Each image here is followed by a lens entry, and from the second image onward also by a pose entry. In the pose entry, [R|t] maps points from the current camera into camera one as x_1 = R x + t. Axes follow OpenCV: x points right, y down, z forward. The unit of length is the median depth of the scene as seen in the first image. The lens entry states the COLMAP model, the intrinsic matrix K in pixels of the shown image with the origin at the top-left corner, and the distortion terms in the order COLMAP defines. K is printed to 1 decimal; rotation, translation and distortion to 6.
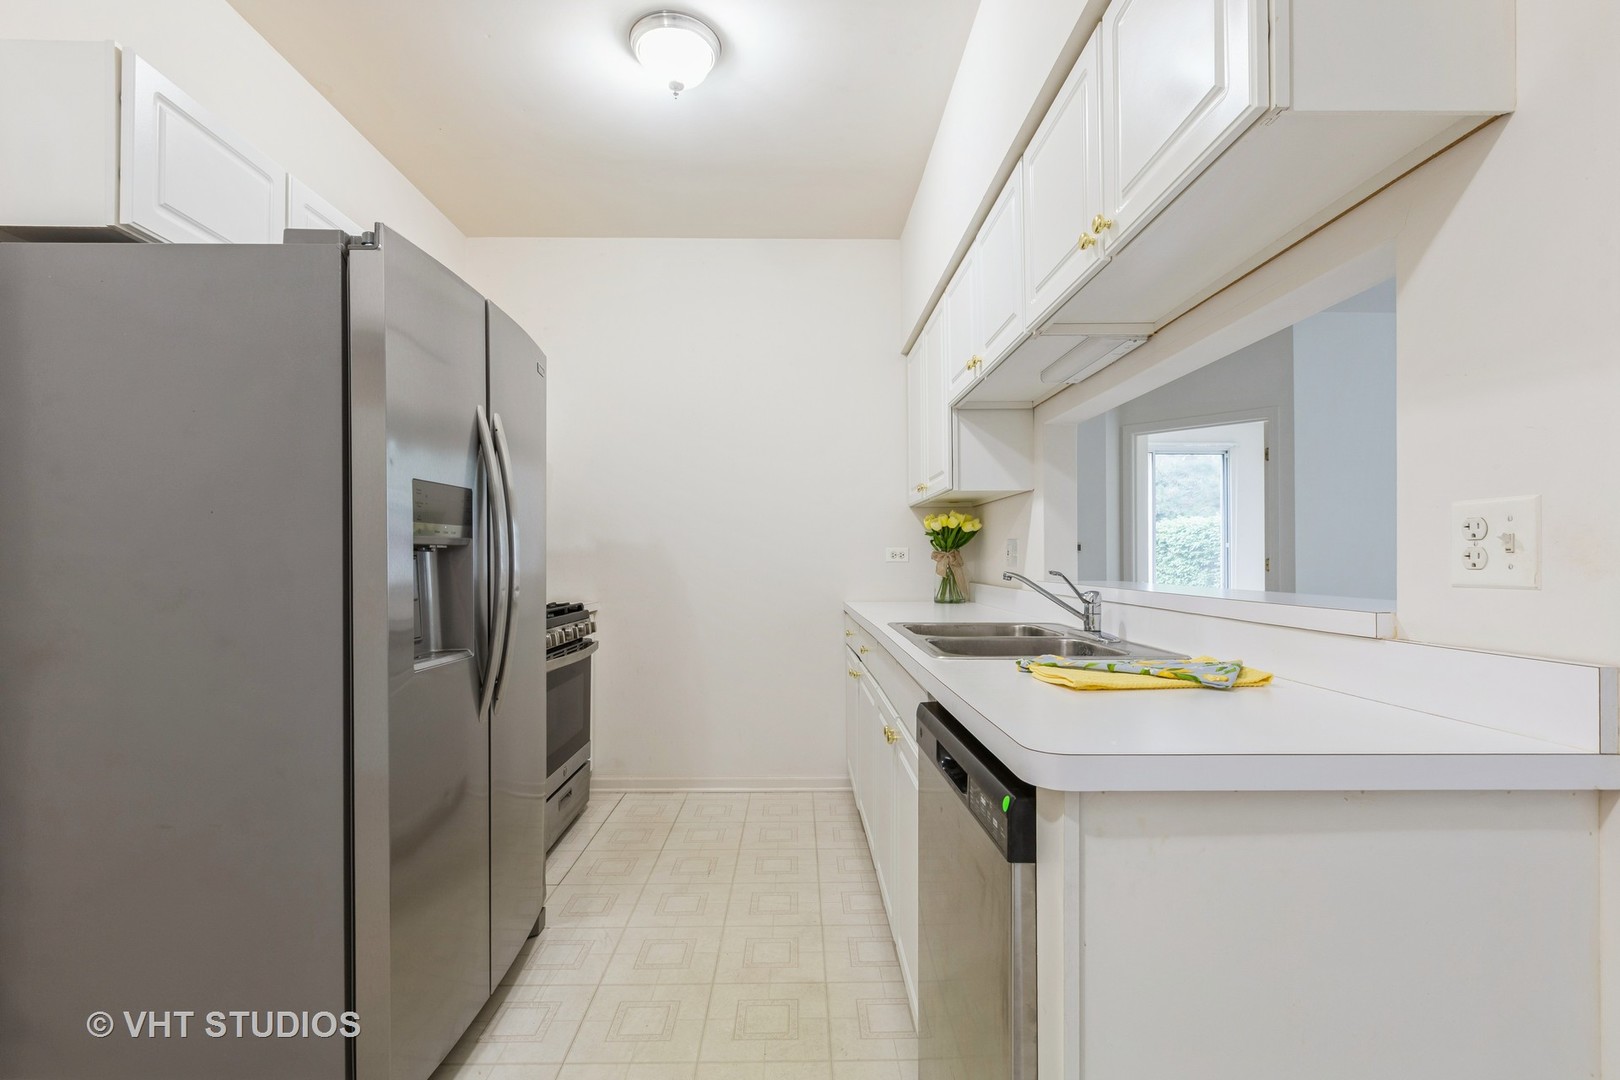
lens RADIAL K [[733.4, 0, 807.8], [0, 733.4, 554.4], [0, 0, 1]] dist [0.000711, 0.000003]
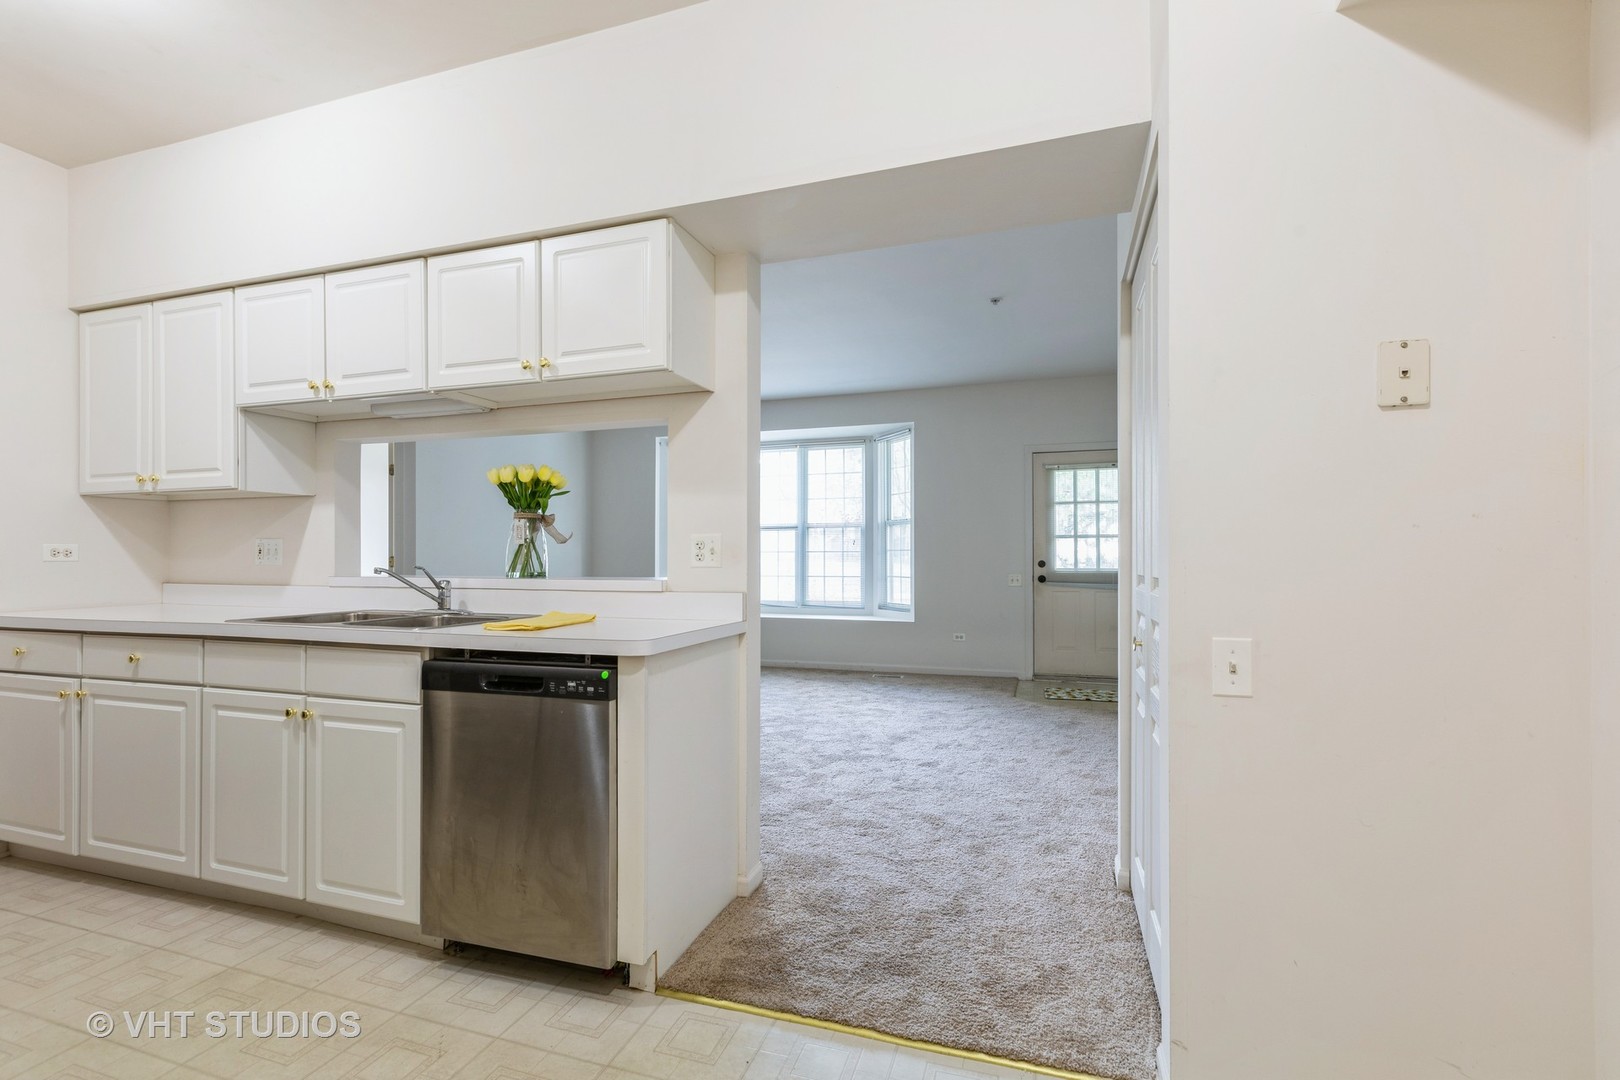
lens RADIAL K [[733.4, 0, 807.8], [0, 733.4, 554.4], [0, 0, 1]] dist [0.000711, 0.000003]
pose [[0.331654, 0.002364, 0.943398, -0.687358], [-0.004651, 0.999989, -0.000871, -0.001037], [-0.943389, -0.004099, 0.331662, -0.106895]]
